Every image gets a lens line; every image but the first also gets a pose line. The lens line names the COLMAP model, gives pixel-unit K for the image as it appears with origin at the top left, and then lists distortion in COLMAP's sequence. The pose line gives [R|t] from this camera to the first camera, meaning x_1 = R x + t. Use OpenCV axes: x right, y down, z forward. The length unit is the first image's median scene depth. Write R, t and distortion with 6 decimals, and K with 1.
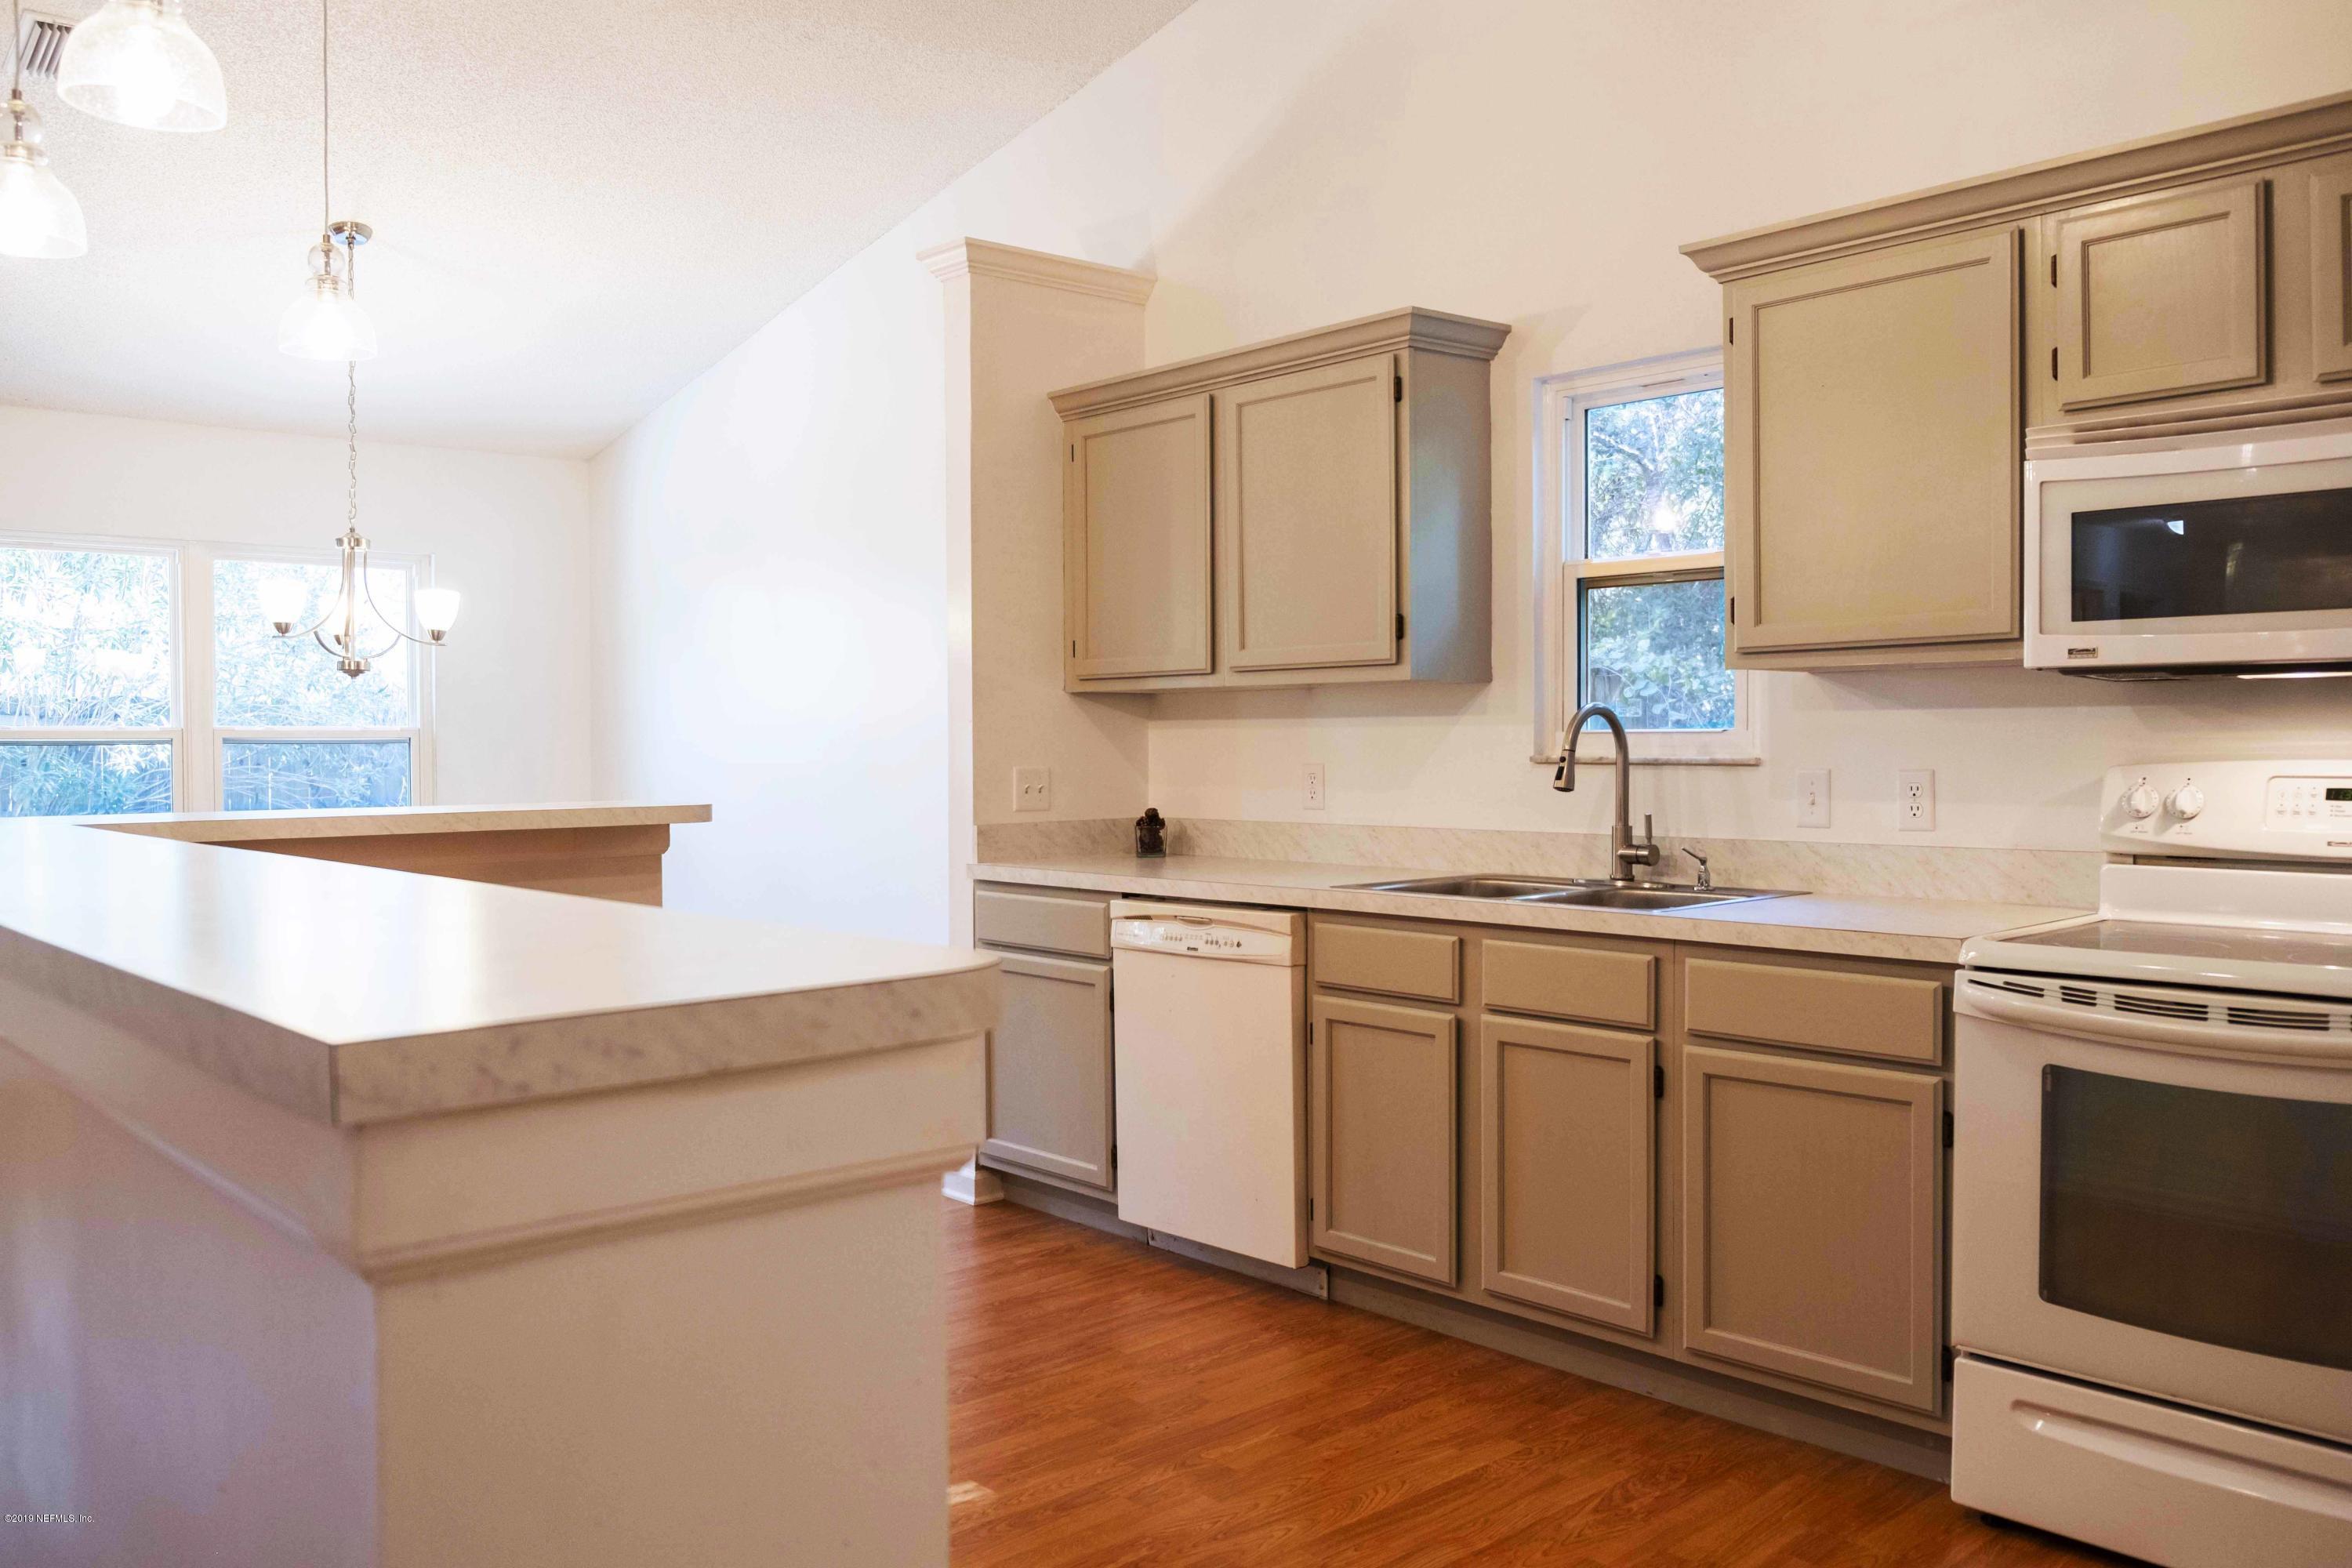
lens RADIAL K [[1822.4, 0, 1181.3], [0, 1822.4, 731.2], [0, 0, 1]] dist [0.005689, 0.002686]
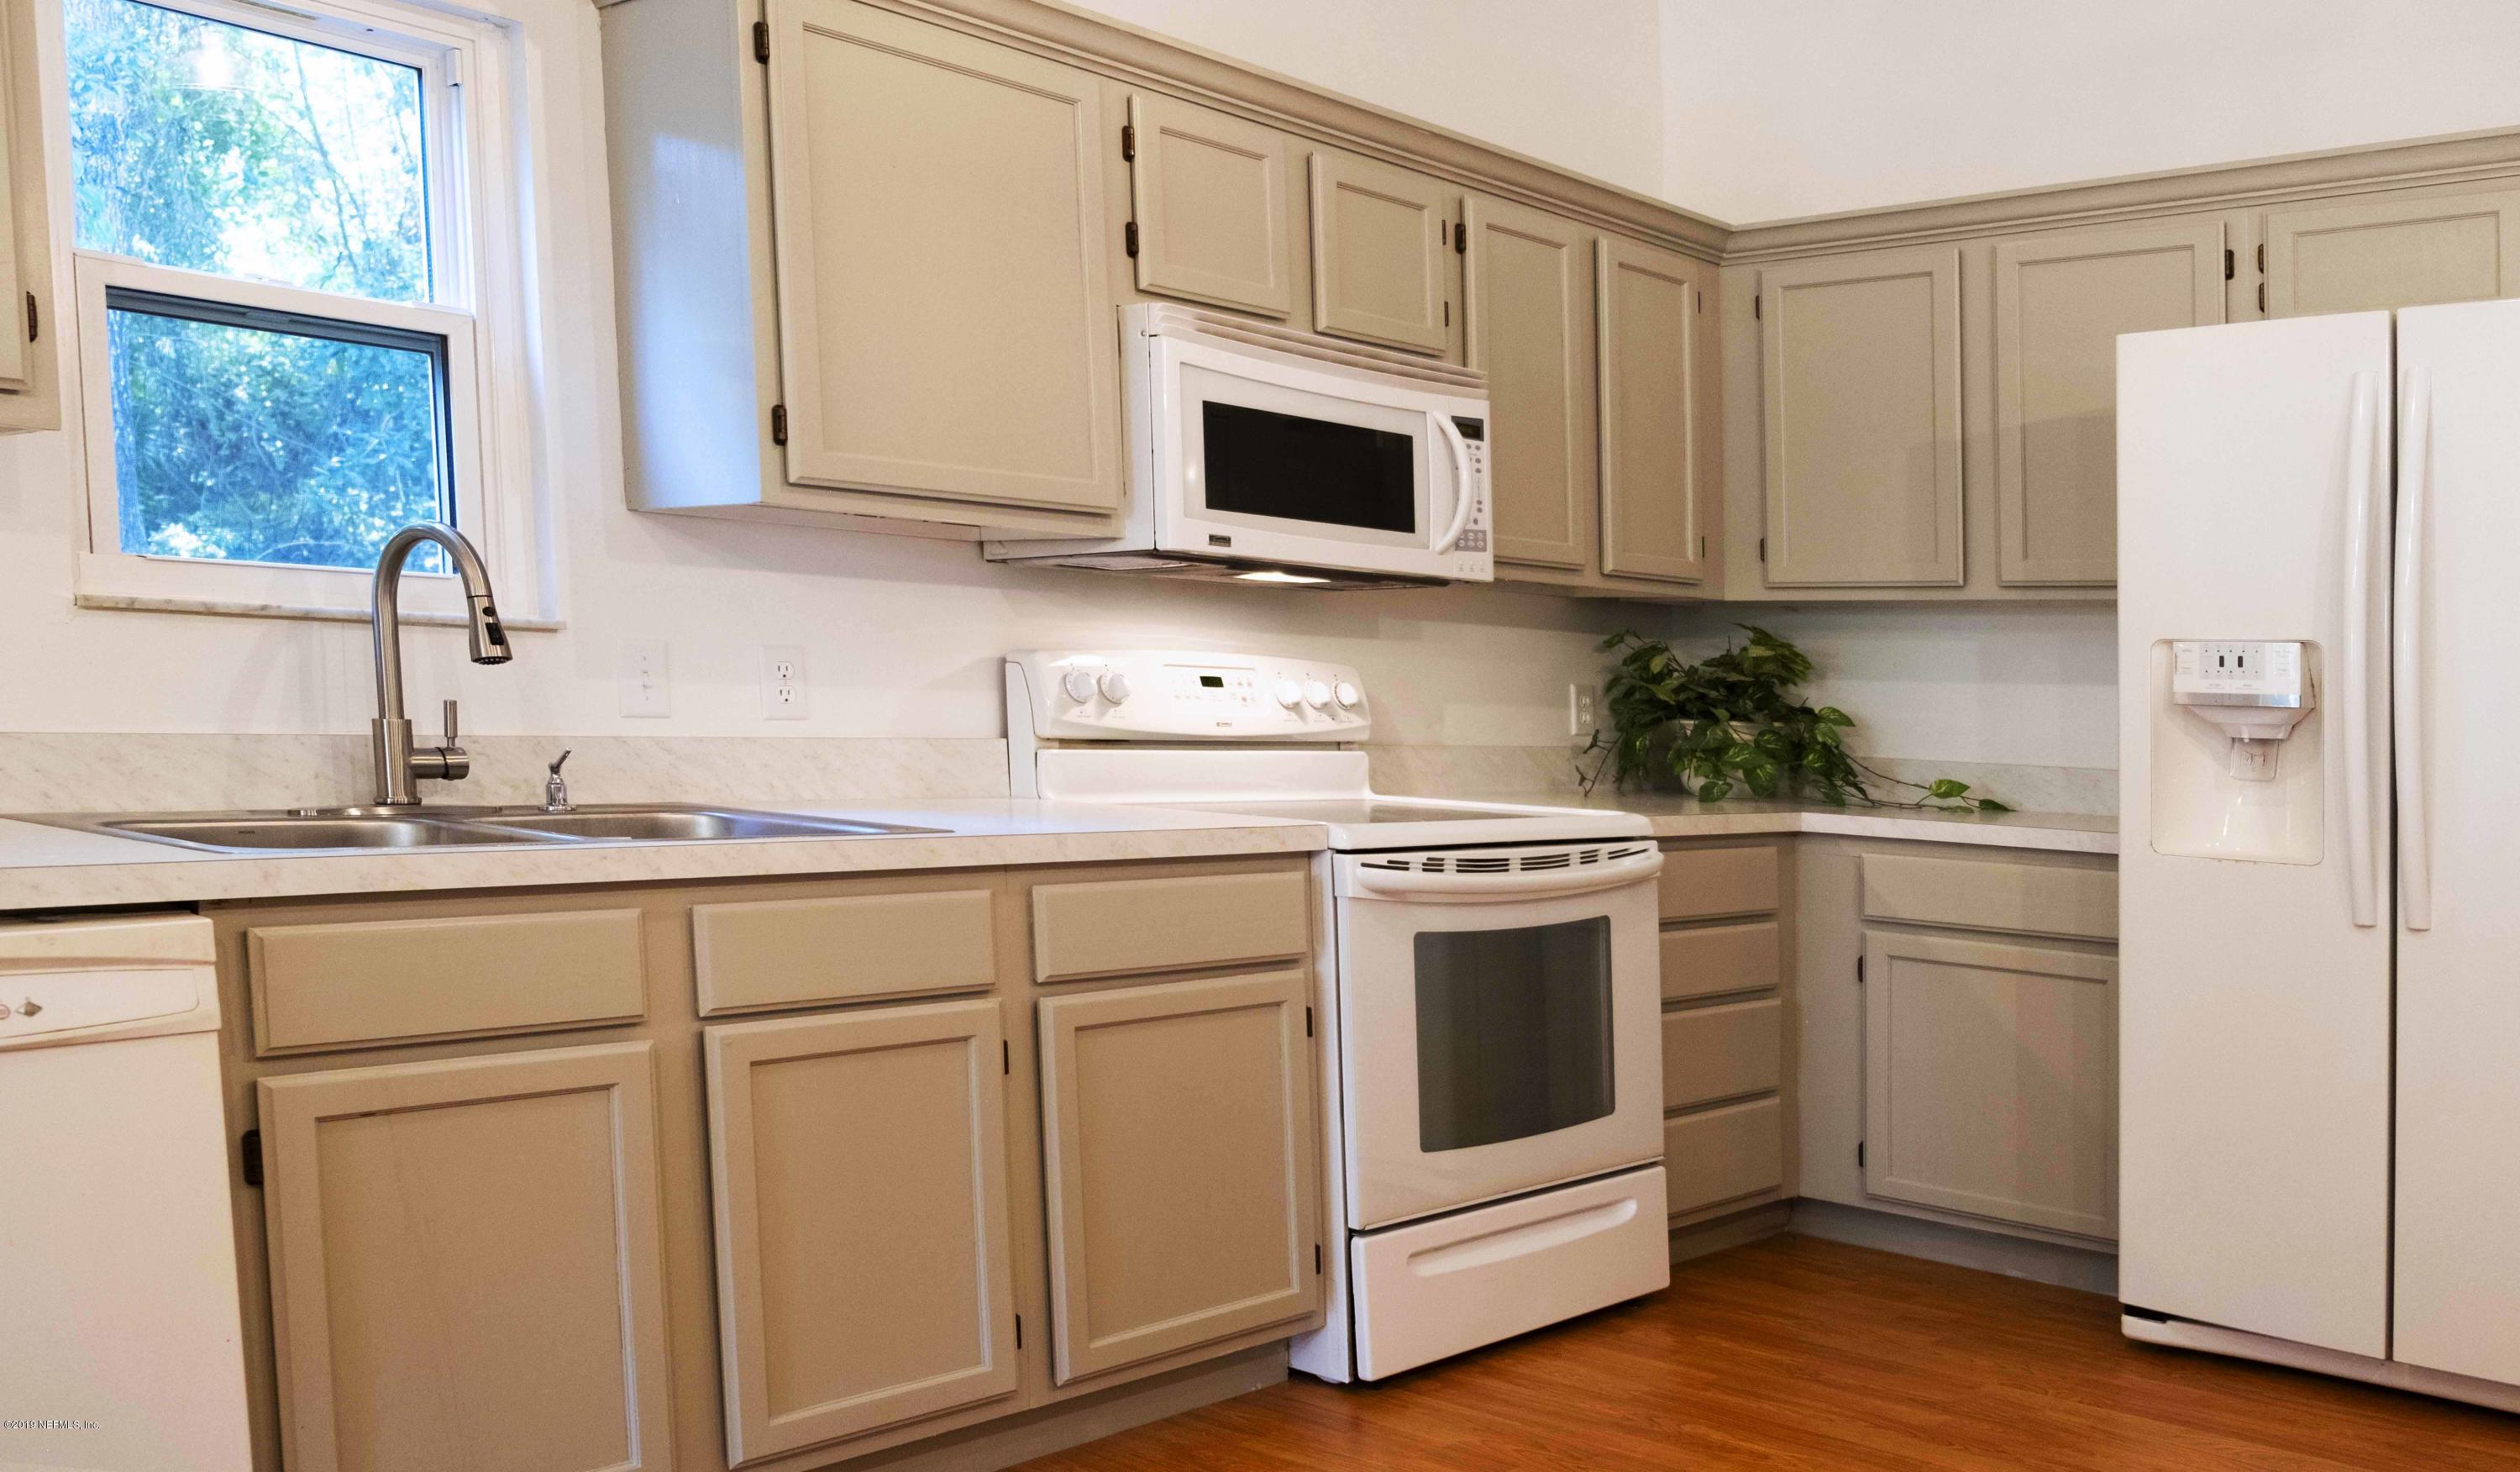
lens RADIAL K [[1850.5, 0, 1259.1], [0, 1850.5, 702.4], [0, 0, 1]] dist [0.036973, 0.000434]
pose [[0.022161, -0.003753, 0.999747, -0.502035], [-0.043148, 0.999058, 0.004706, 0.038619], [-0.998823, -0.043241, 0.021978, 0.882989]]
